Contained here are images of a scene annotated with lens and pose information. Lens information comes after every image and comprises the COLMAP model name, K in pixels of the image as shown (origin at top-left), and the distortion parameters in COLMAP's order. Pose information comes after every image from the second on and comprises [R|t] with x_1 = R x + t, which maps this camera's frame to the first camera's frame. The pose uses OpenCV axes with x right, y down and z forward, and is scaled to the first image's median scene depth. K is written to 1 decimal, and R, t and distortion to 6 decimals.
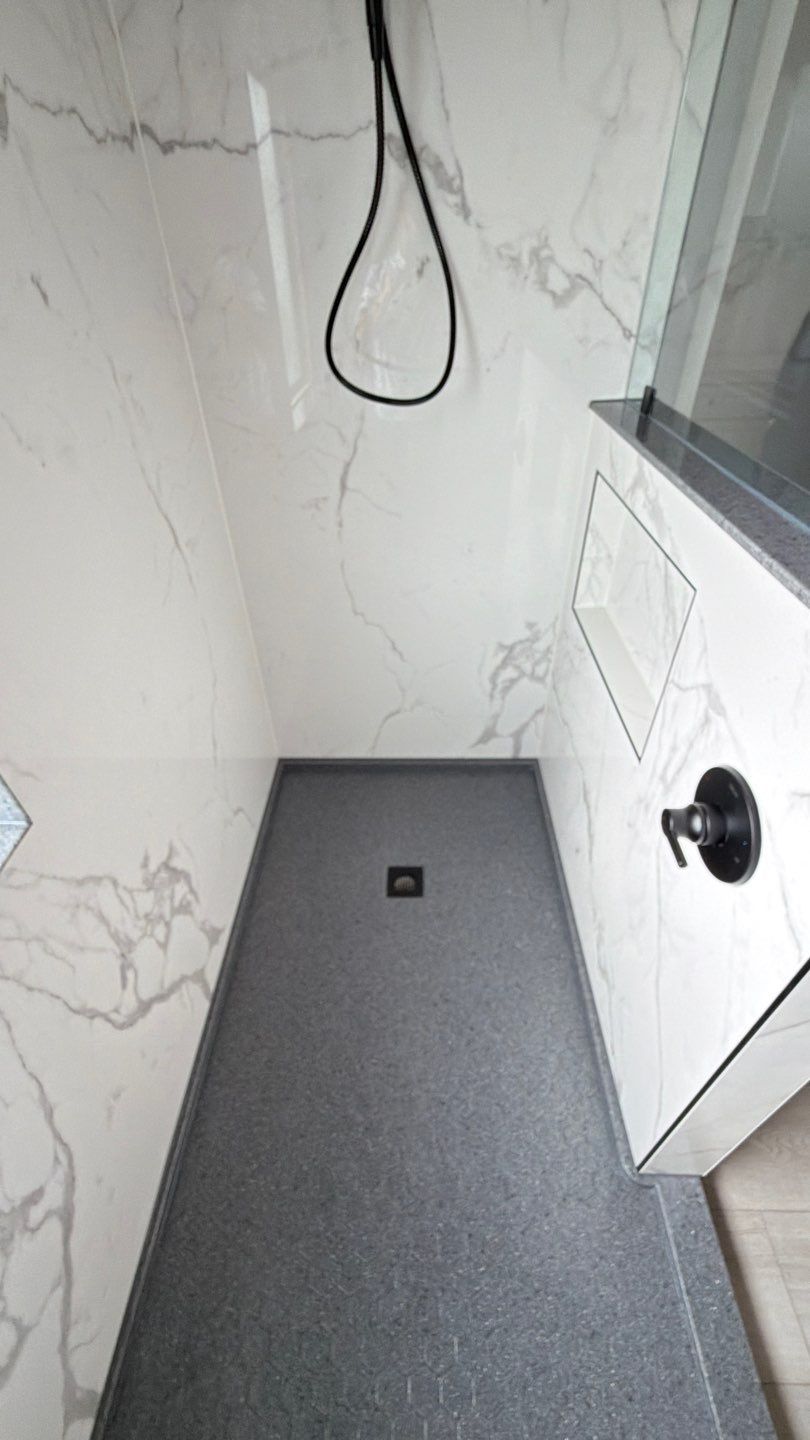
lens RADIAL K [[573.5, 0, 405.0], [0, 573.5, 720.0], [0, 0, 1]] dist [0.001096, 0.000069]
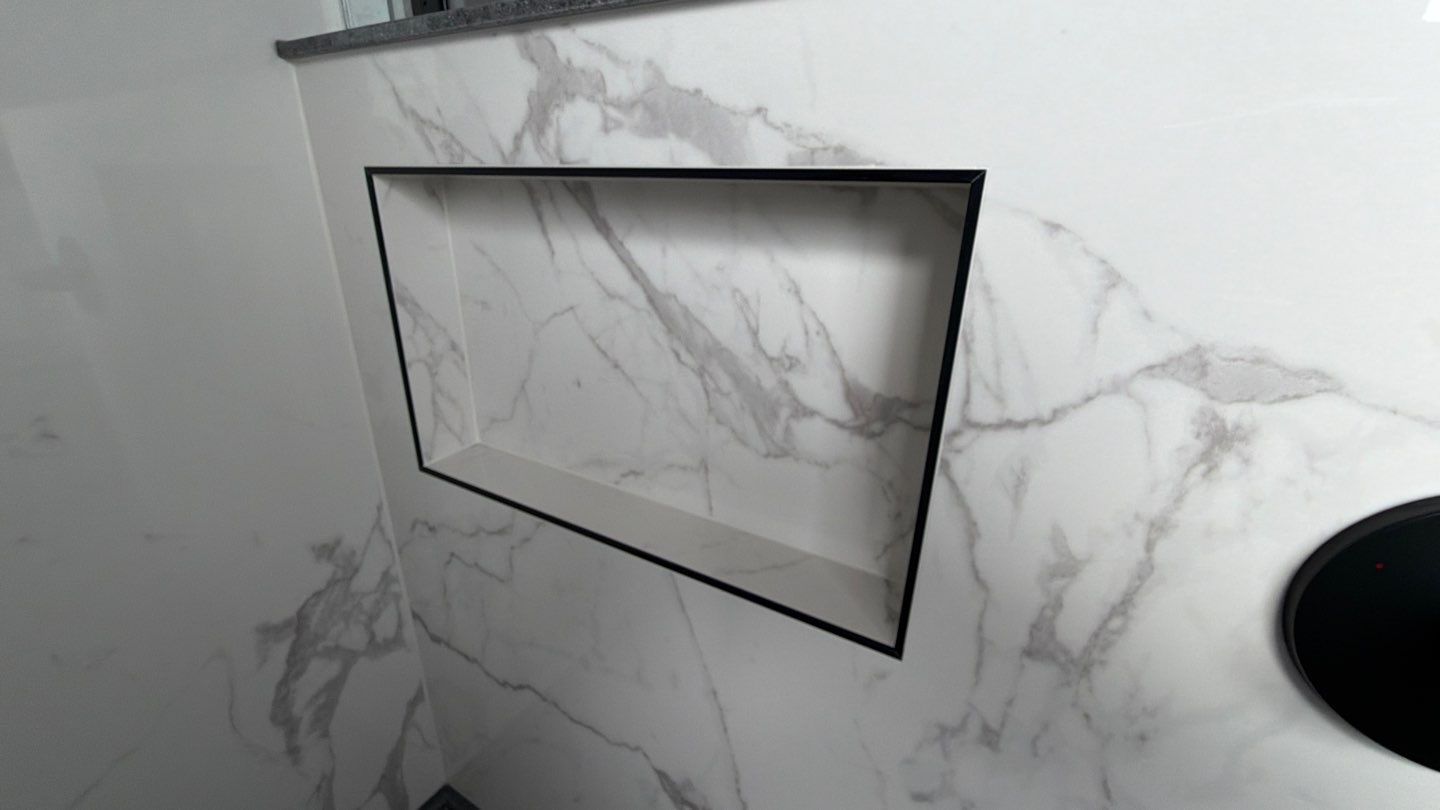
lens RADIAL K [[573.5, 0, 720.0], [0, 573.5, 405.0], [0, 0, 1]] dist [0.001096, 0.000069]
pose [[0.487367, -0.273978, 0.829102, 0.028671], [0.532764, 0.845591, -0.033745, -0.079533], [-0.691836, 0.458162, 0.558078, 0.470397]]
